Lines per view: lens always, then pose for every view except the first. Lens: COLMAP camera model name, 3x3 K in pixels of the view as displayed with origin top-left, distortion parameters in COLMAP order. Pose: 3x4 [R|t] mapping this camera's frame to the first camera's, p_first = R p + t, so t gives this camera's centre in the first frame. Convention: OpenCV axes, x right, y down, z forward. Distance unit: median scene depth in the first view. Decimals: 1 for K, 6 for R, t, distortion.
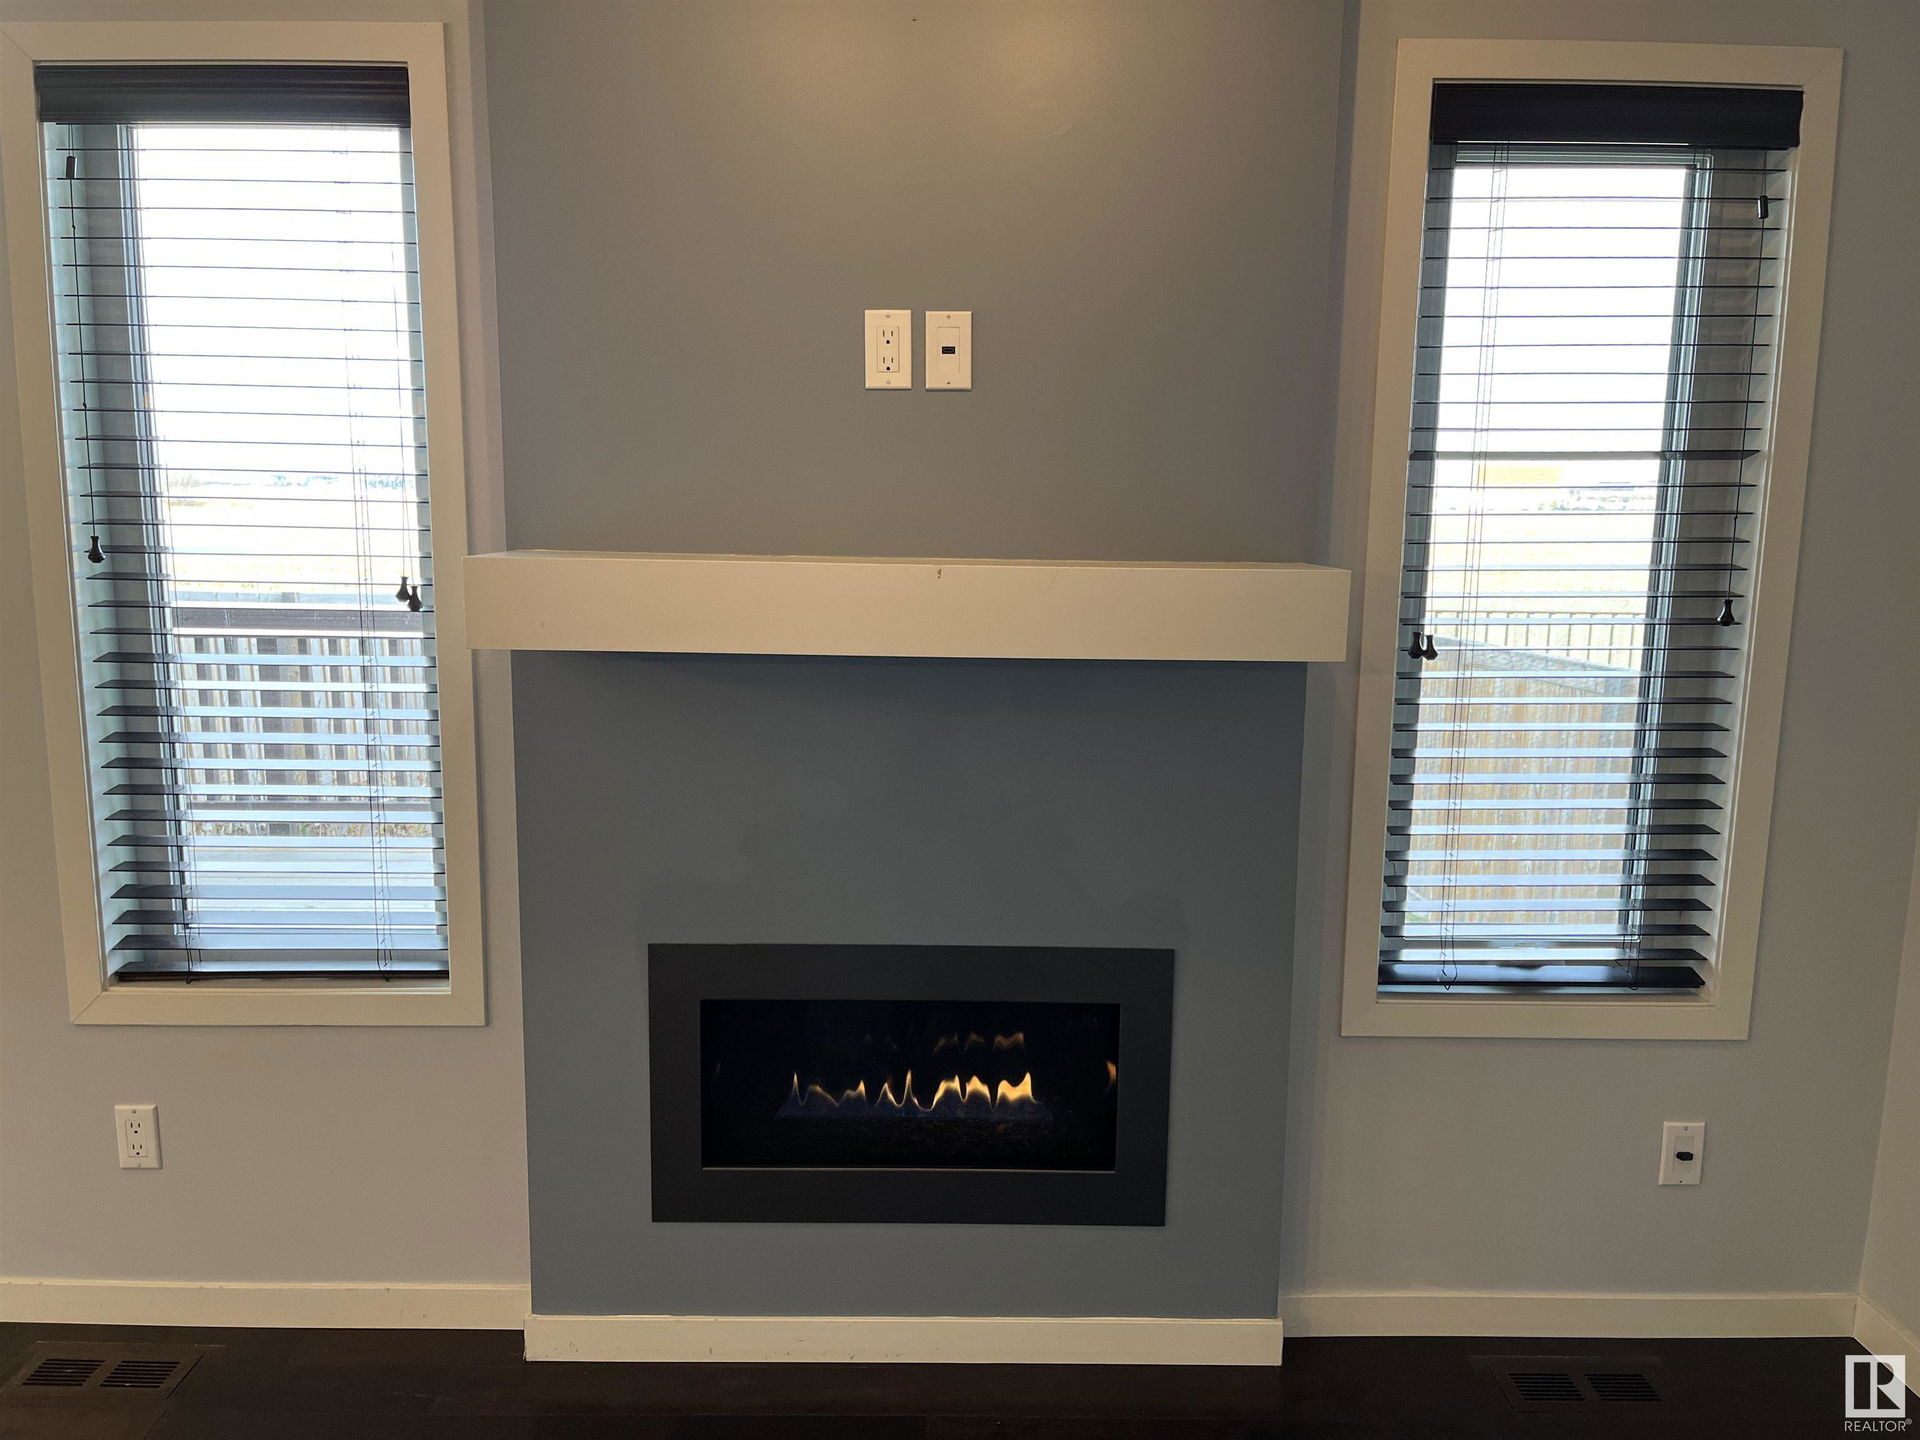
lens RADIAL K [[1445.4, 0, 980.1], [0, 1445.4, 714.1], [0, 0, 1]] dist [0.036598, -0.053433]
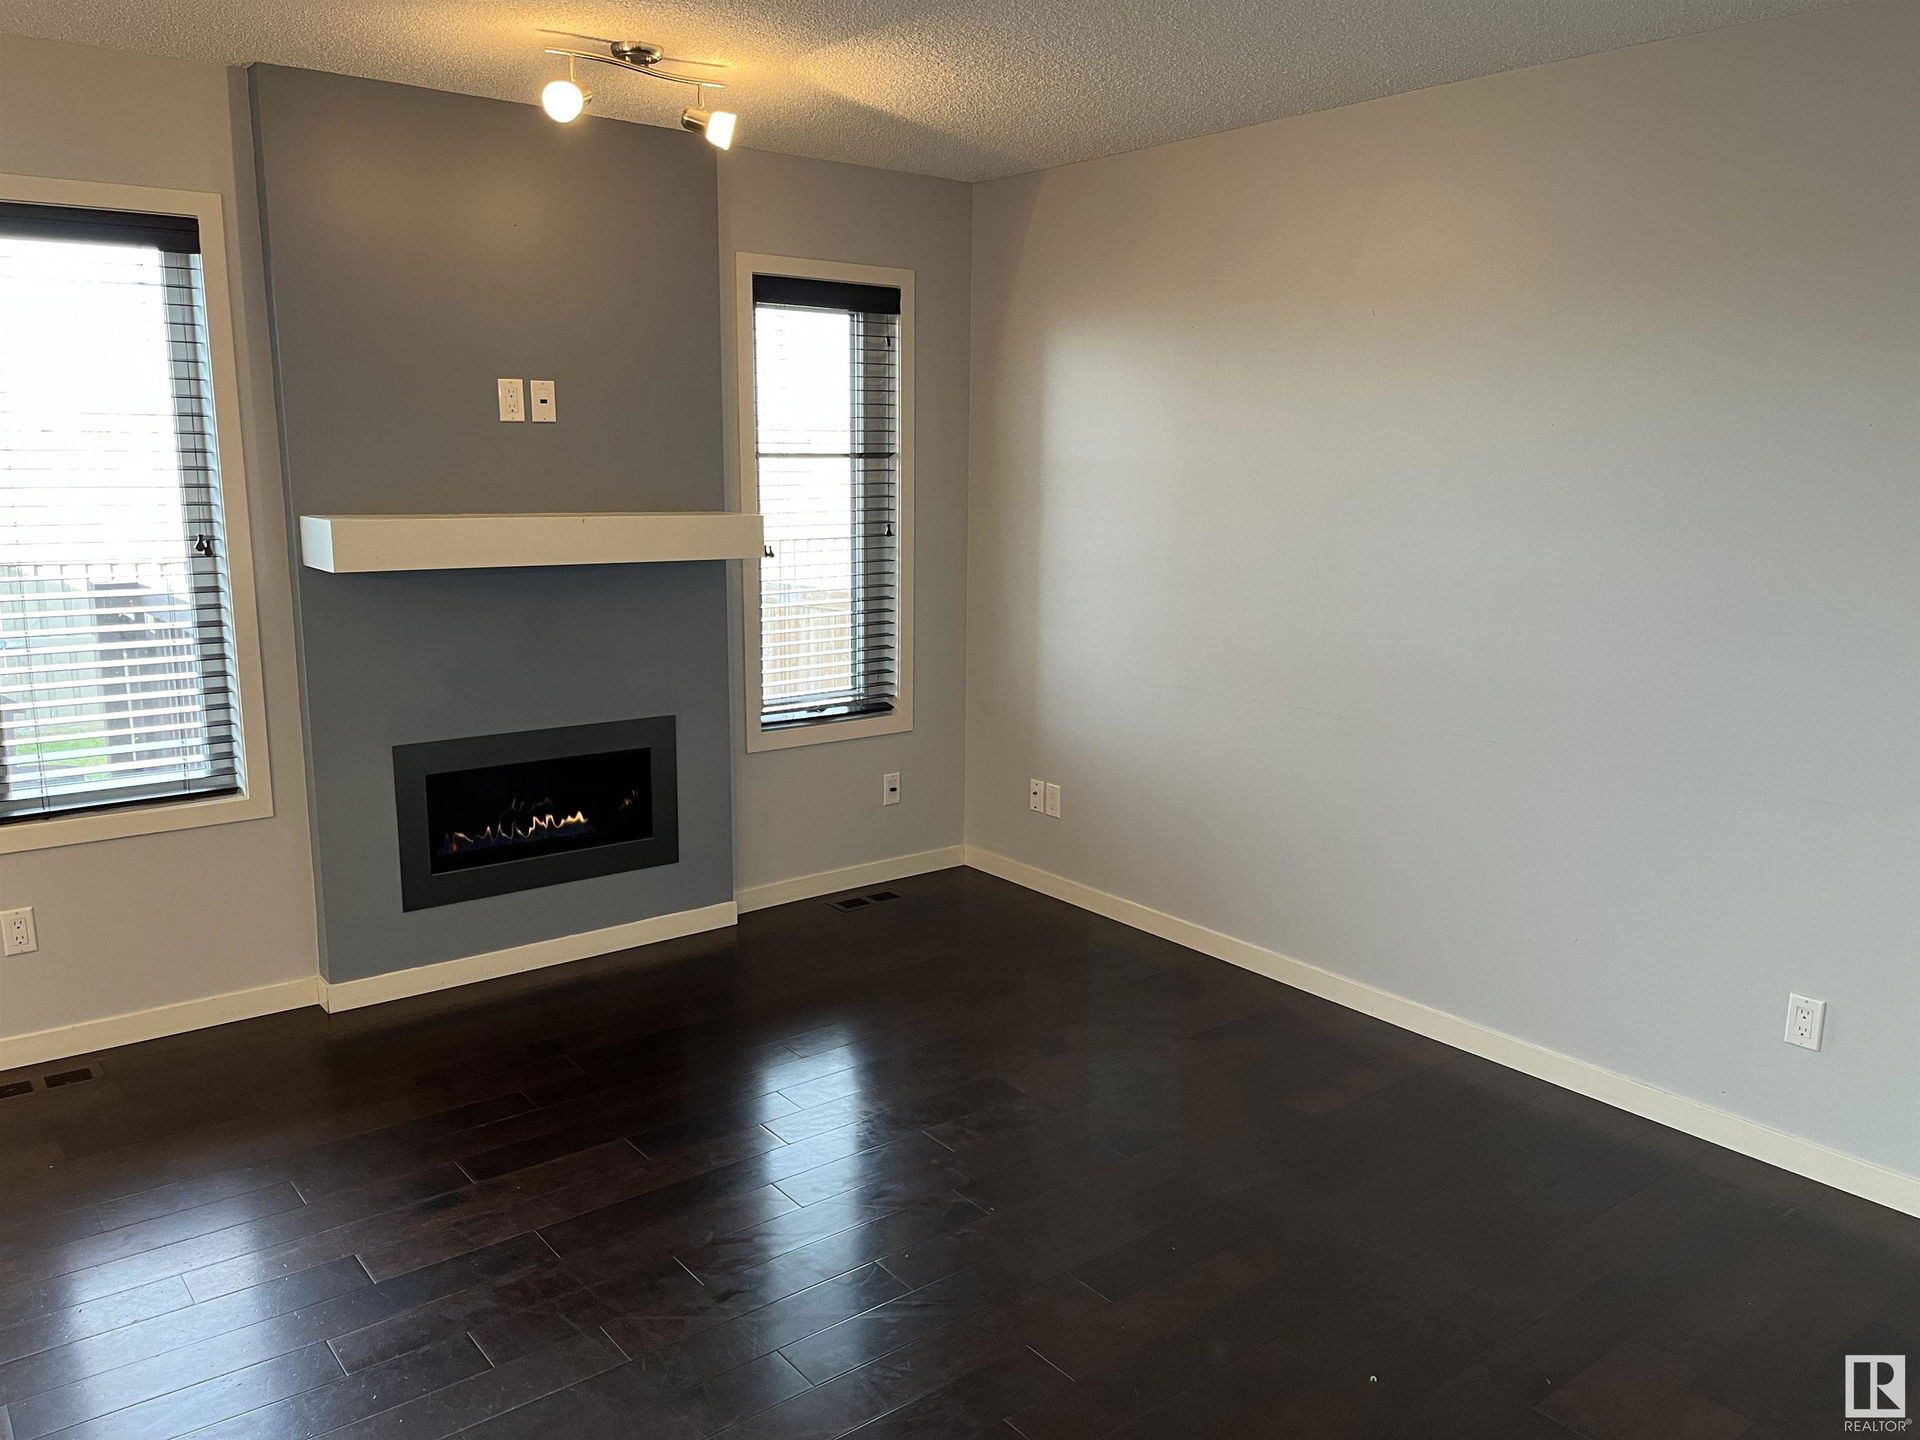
lens RADIAL K [[1445.4, 0, 950.9], [0, 1445.4, 716.1], [0, 0, 1]] dist [0.036598, -0.053433]
pose [[0.790297, -0.112117, 0.602379, -0.715999], [0.091568, 0.993687, 0.064816, 0.071258], [-0.605843, 0.003935, 0.795574, -0.735232]]
